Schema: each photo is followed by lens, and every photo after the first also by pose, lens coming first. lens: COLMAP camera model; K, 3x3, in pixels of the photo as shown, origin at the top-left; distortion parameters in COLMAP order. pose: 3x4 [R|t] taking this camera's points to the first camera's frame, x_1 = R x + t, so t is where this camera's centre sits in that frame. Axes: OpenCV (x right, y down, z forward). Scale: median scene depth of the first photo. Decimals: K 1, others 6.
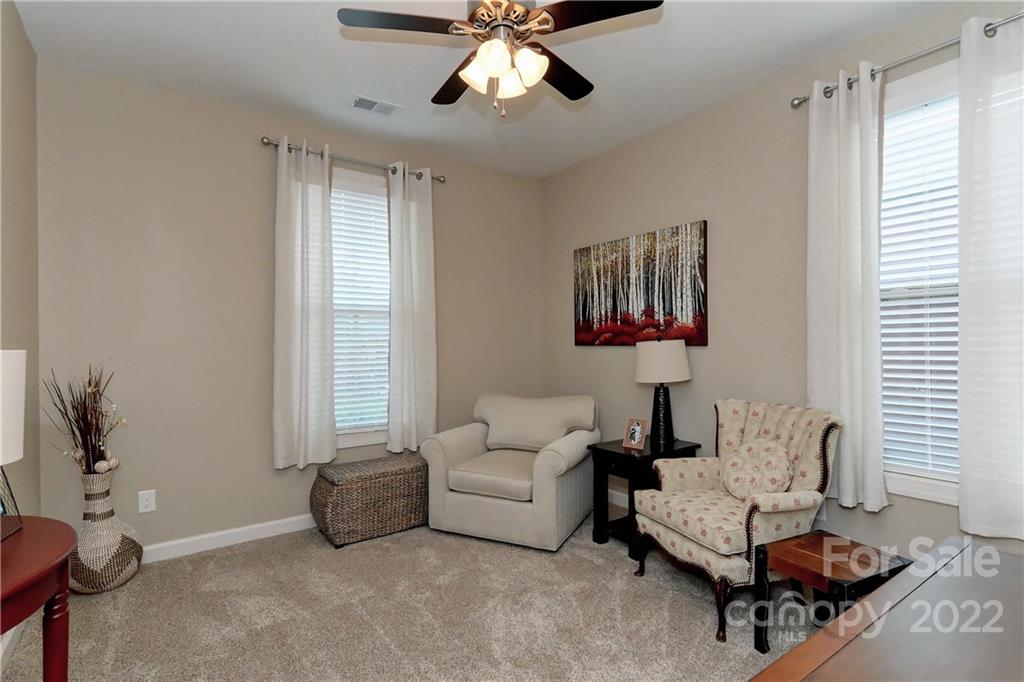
lens RADIAL K [[500.5, 0, 512.0], [0, 500.5, 341.0], [0, 0, 1]] dist [-0.000422, -0.000752]
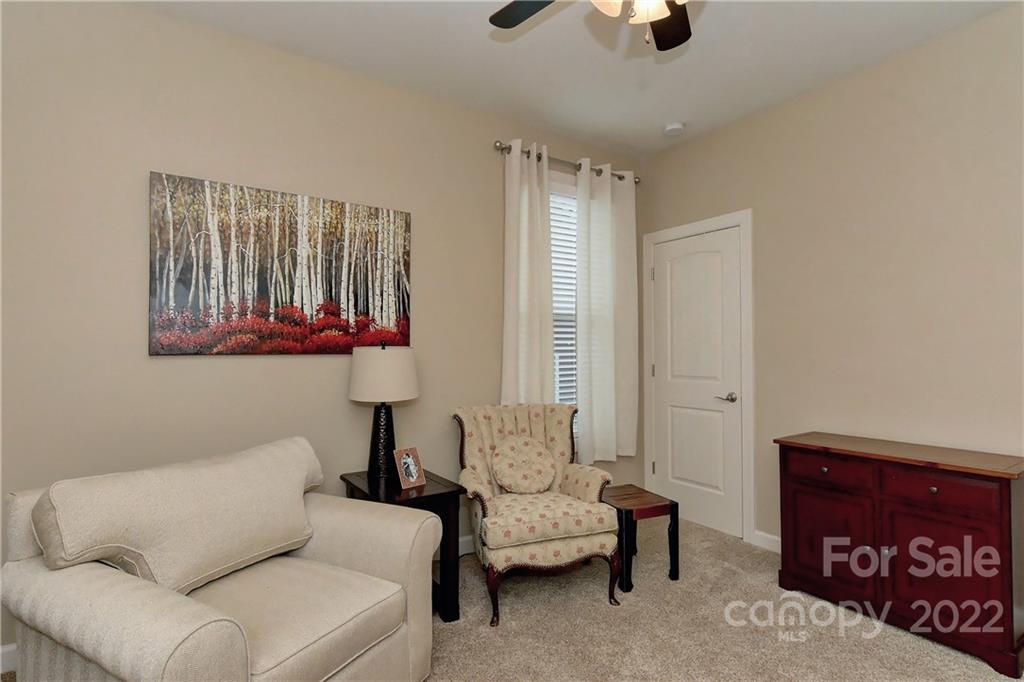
lens RADIAL K [[500.5, 0, 512.0], [0, 500.5, 341.0], [0, 0, 1]] dist [-0.000422, -0.000752]
pose [[0.013336, 0.023914, 0.999625, -0.464988], [-0.001335, 0.999713, -0.023899, 0.007742], [-0.999910, -0.001015, 0.013364, 0.743298]]
